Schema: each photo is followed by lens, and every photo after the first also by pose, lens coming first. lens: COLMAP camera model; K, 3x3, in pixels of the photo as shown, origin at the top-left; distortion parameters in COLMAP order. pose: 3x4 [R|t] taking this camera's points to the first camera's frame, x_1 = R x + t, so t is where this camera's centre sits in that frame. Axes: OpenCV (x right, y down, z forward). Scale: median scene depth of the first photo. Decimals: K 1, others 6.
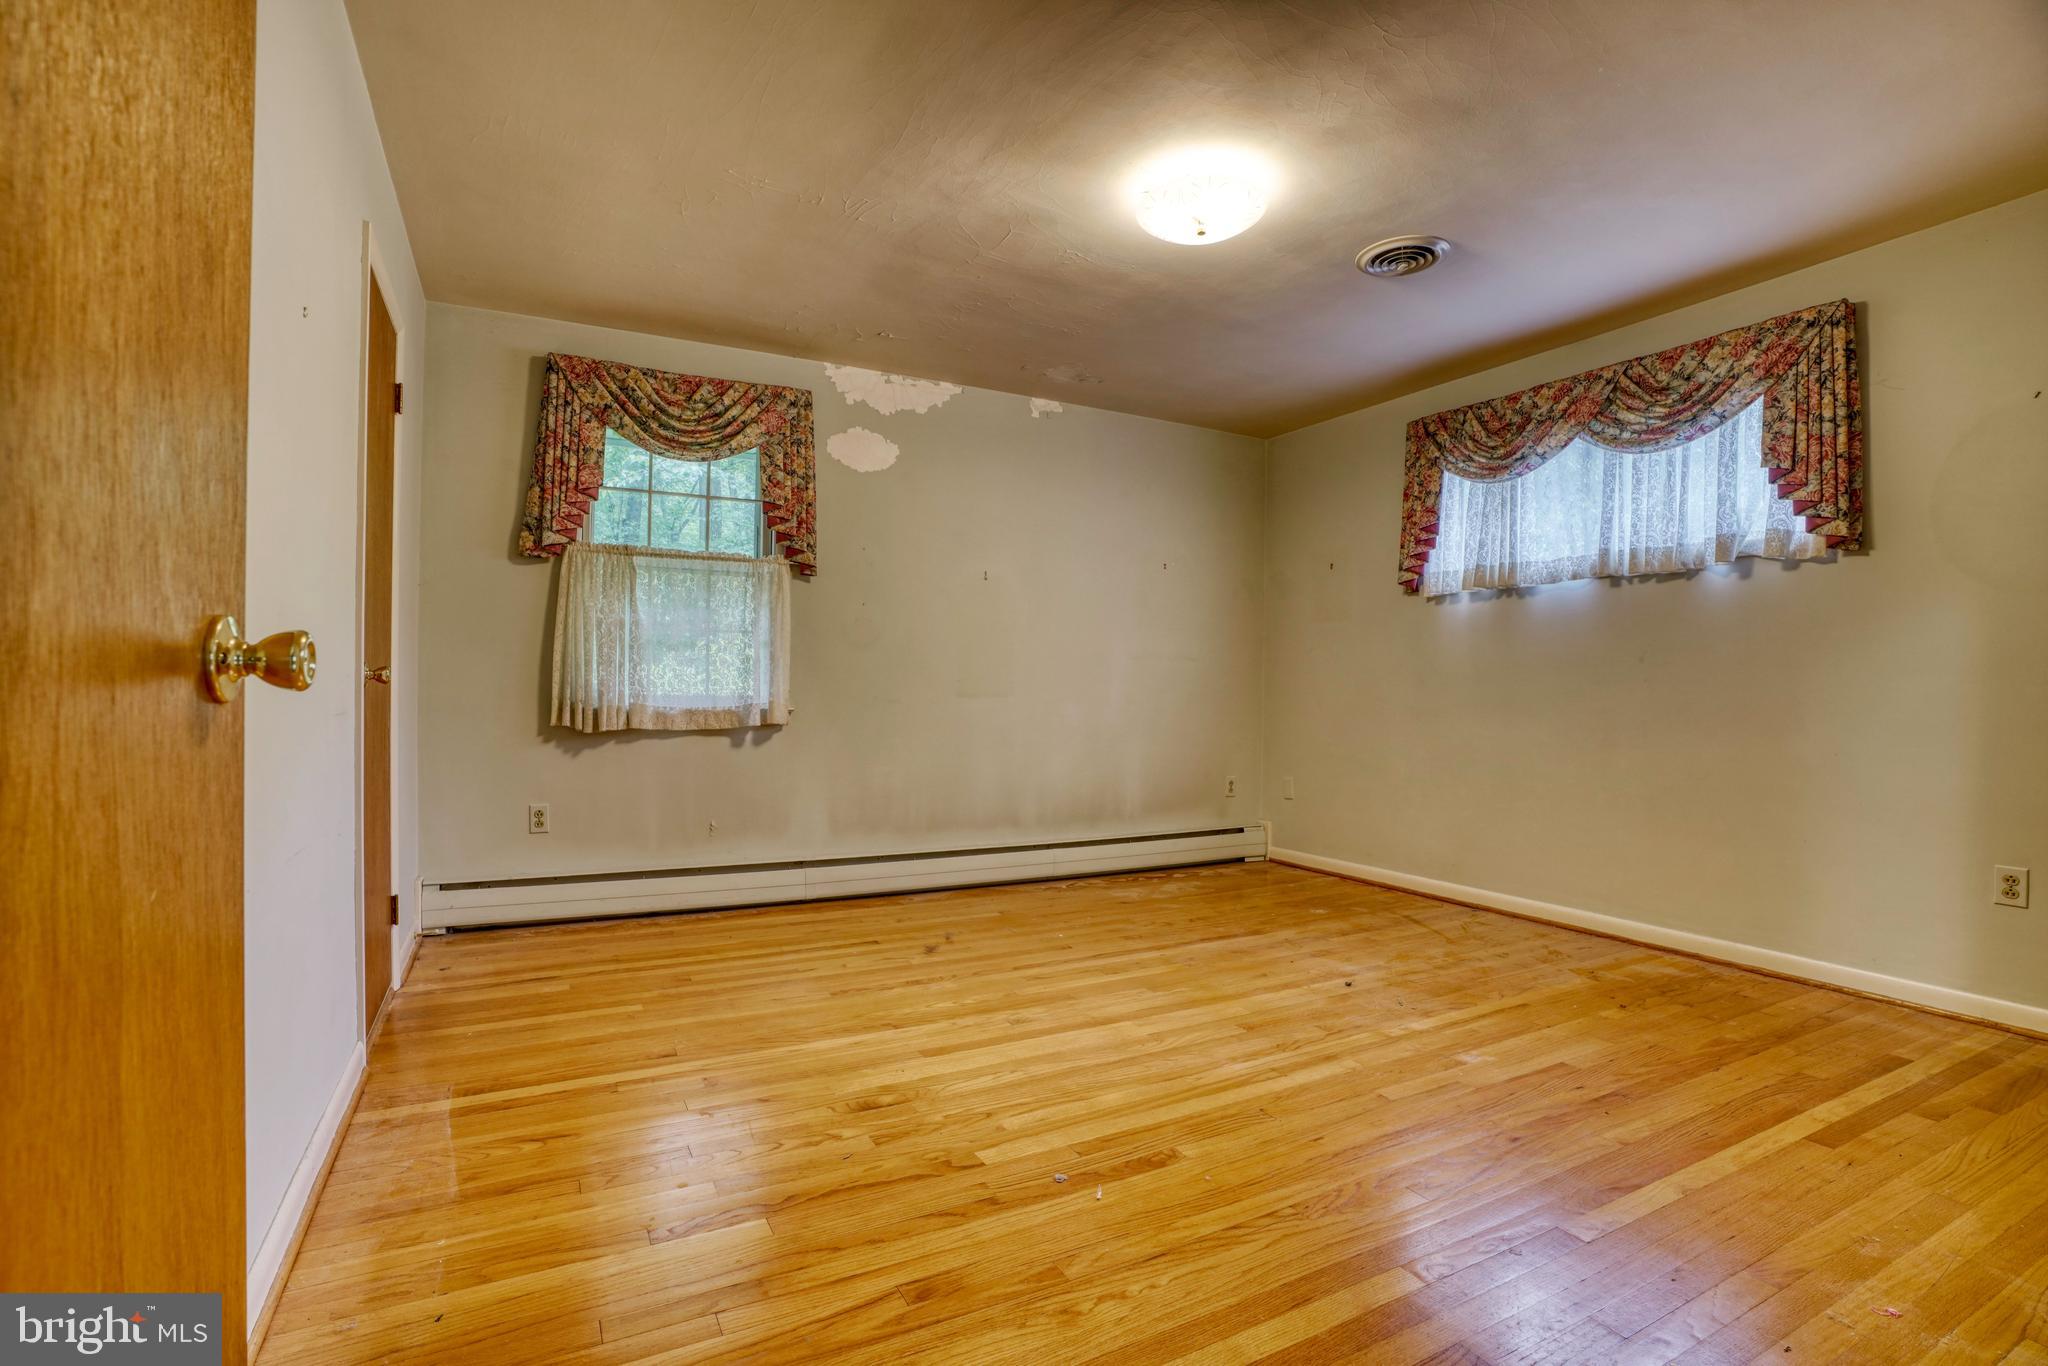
lens RADIAL K [[937.0, 0, 1004.9], [0, 937.0, 683.8], [0, 0, 1]] dist [-0.046585, 0.008441]
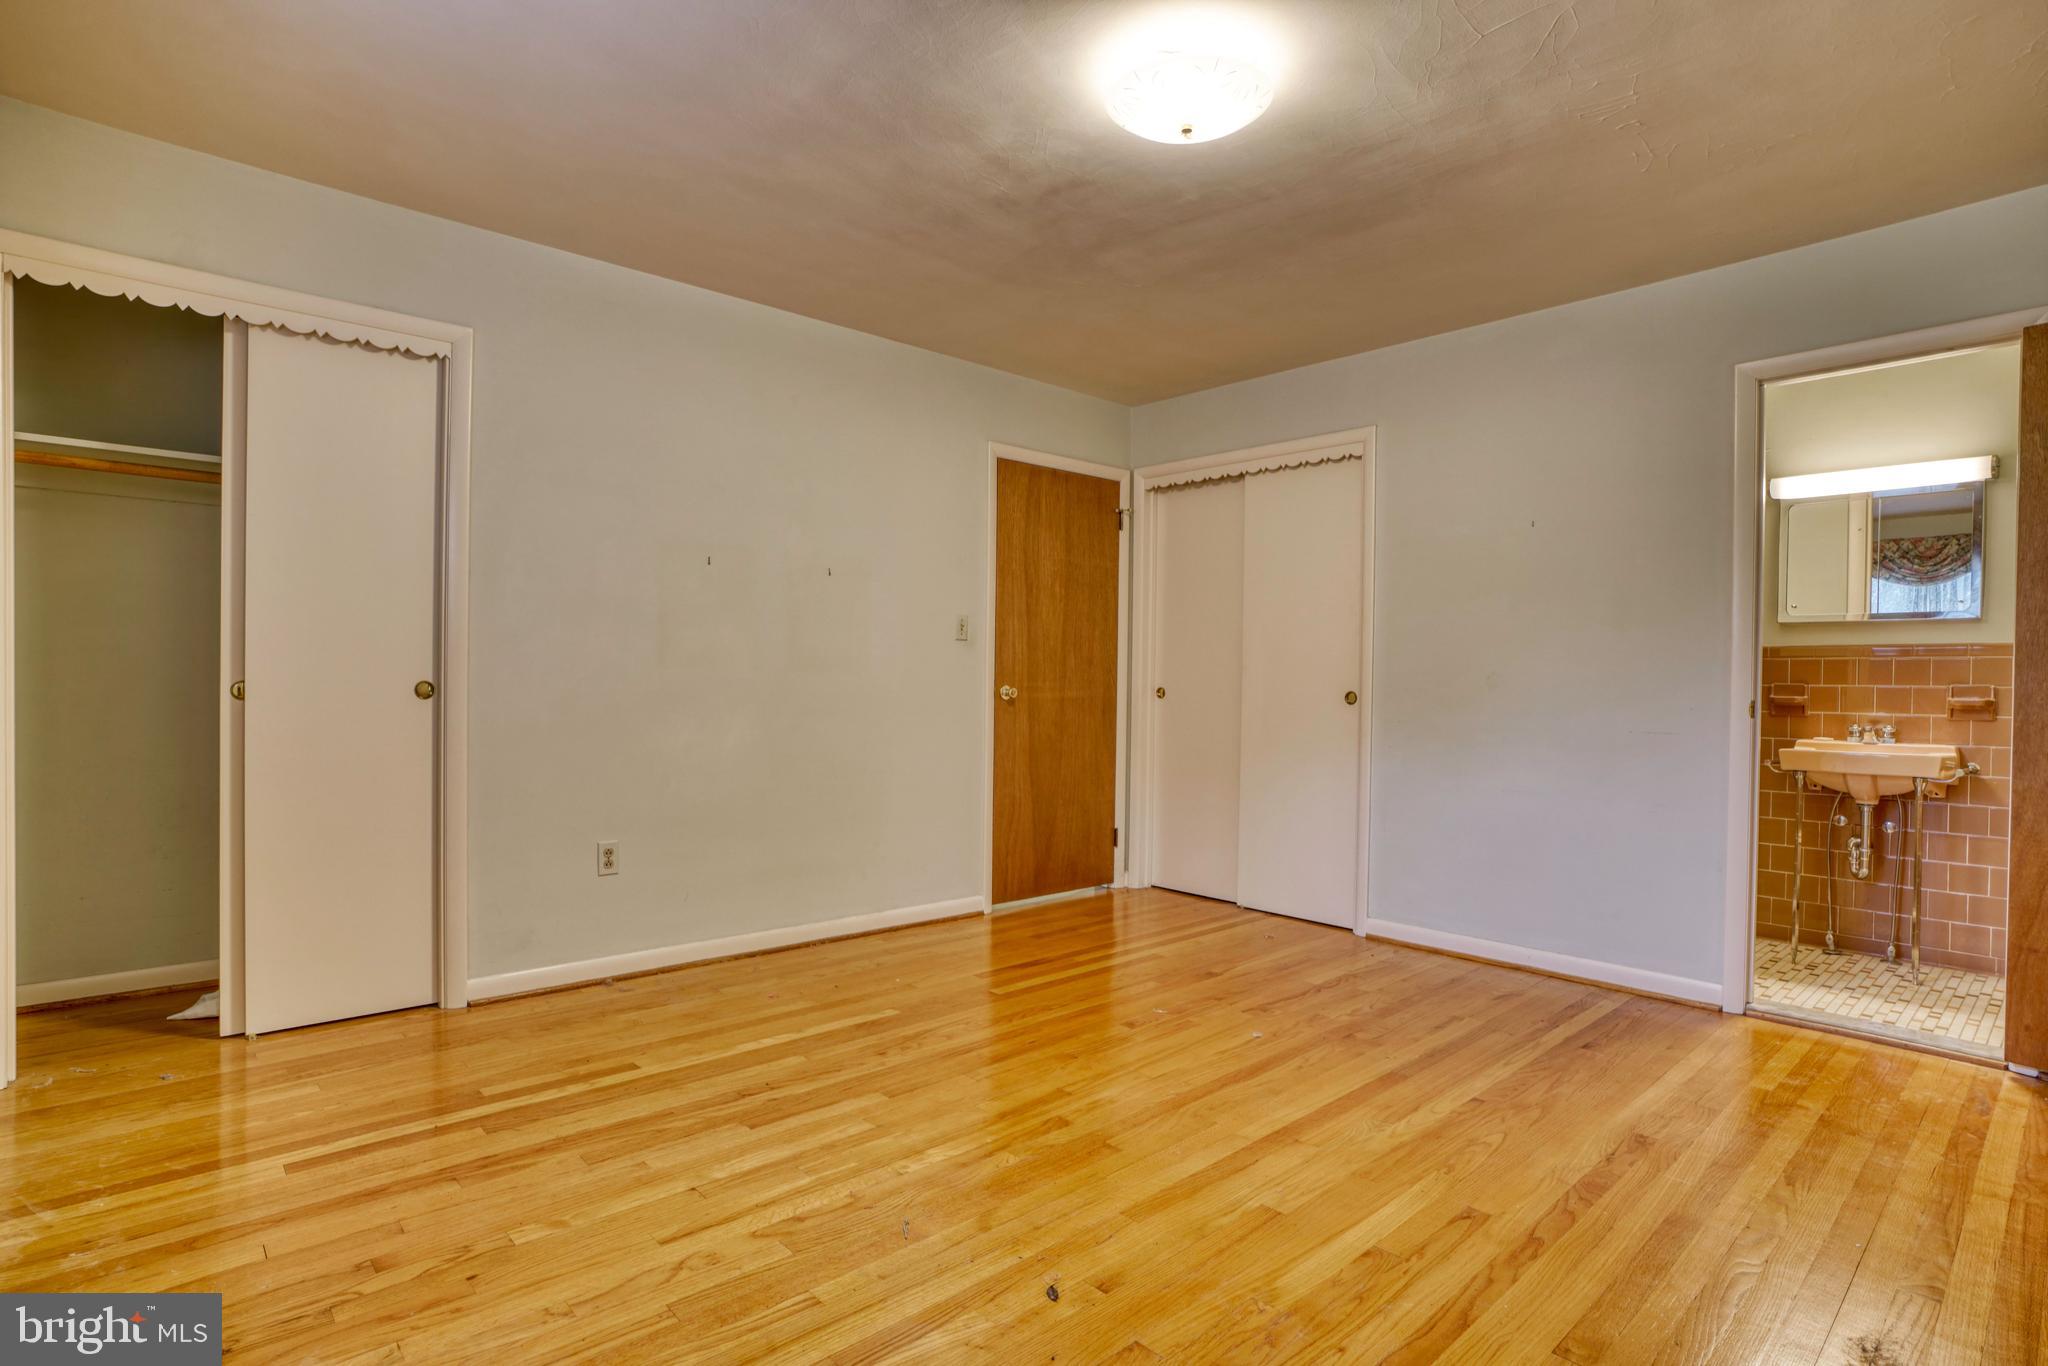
lens RADIAL K [[1055.7, 0, 1023.5], [0, 1055.7, 679.6], [0, 0, 1]] dist [-0.033021, -0.000525]
pose [[-0.963548, -0.025279, -0.266337, 0.393781], [-0.024846, 0.999679, -0.004994, -0.010427], [0.266378, 0.001805, -0.963867, 1.257920]]
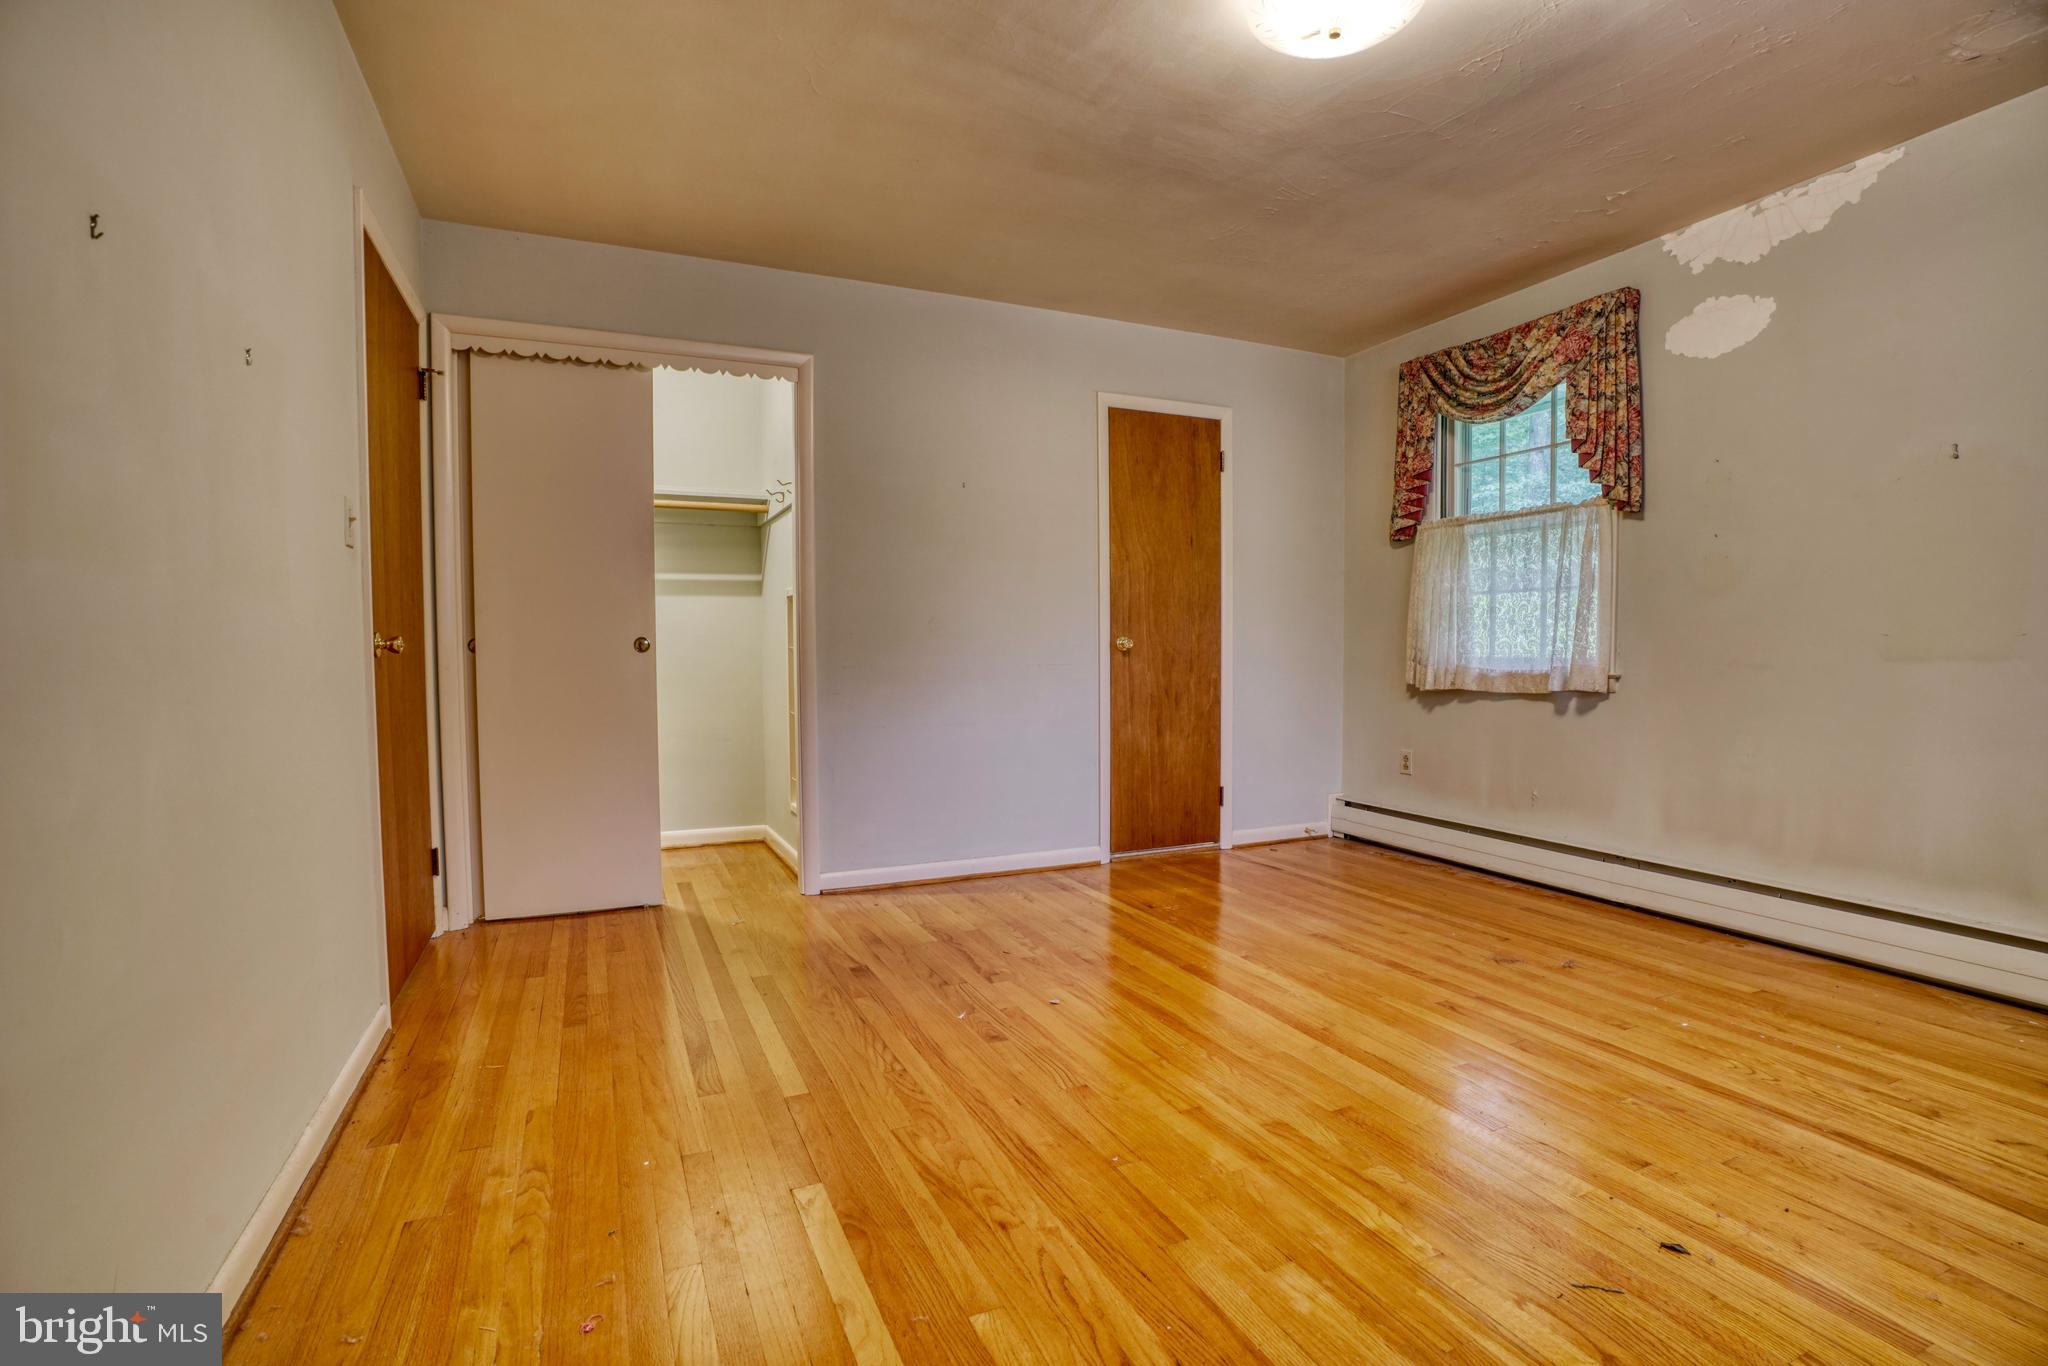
lens RADIAL K [[937.0, 0, 1025.9], [0, 937.0, 696.1], [0, 0, 1]] dist [-0.046585, 0.008441]
pose [[-0.044915, 0.039483, -0.998210, 0.675261], [0.010592, 0.999181, 0.039045, 0.009250], [0.998935, -0.008820, -0.045296, 0.541929]]
